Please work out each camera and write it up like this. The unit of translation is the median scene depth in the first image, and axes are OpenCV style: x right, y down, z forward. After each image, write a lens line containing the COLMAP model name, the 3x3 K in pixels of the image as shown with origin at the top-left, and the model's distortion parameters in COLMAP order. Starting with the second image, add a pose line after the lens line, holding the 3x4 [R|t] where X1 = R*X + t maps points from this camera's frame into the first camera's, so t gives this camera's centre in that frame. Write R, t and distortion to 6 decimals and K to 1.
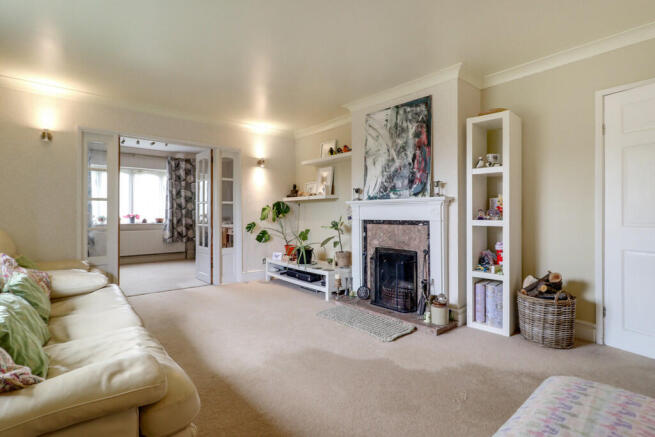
lens RADIAL K [[312.6, 0, 332.7], [0, 312.6, 215.1], [0, 0, 1]] dist [-0.002105, -0.000313]
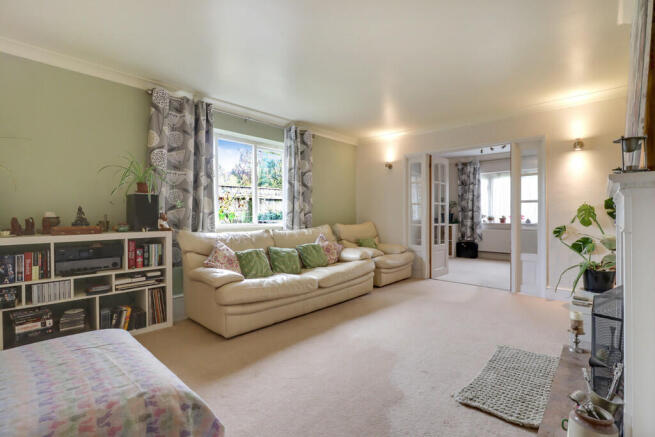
lens RADIAL K [[312.6, 0, 332.7], [0, 312.6, 215.1], [0, 0, 1]] dist [-0.002105, -0.000313]
pose [[0.118177, 0.003164, -0.992987, 0.449631], [-0.007084, 0.999972, 0.002344, -0.000211], [0.992967, 0.006758, 0.118196, 0.353753]]
